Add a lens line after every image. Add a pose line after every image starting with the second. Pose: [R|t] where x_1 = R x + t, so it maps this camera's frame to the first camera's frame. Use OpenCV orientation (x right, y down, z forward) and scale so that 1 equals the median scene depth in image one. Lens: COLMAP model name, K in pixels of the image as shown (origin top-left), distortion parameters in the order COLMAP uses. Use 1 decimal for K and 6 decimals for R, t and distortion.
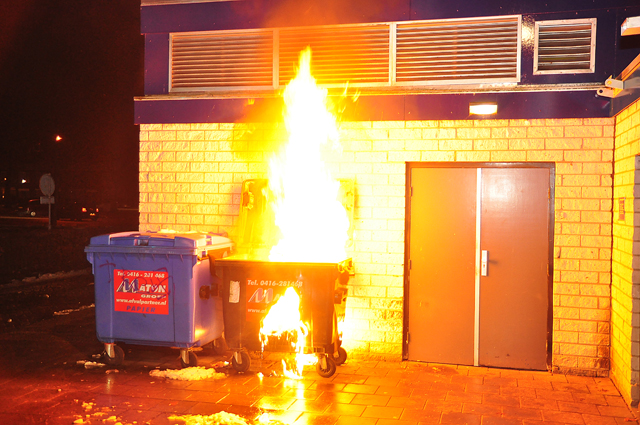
lens RADIAL K [[657.2, 0, 320.0], [0, 657.2, 212.5], [0, 0, 1]] dist [0.003620, 0.031985]
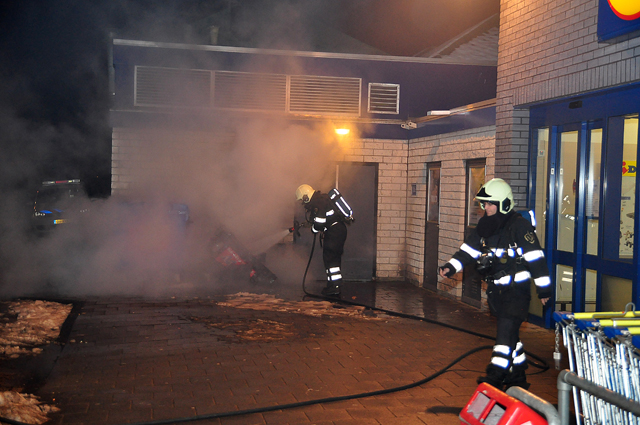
lens RADIAL K [[949.5, 0, 320.0], [0, 949.5, 212.5], [0, 0, 1]] dist [0.049080, 0.013184]
pose [[0.906556, 0.001240, 0.422083, -0.863100], [-0.007567, 0.999883, 0.013316, 0.024961], [-0.422017, -0.015265, 0.906459, -1.254609]]
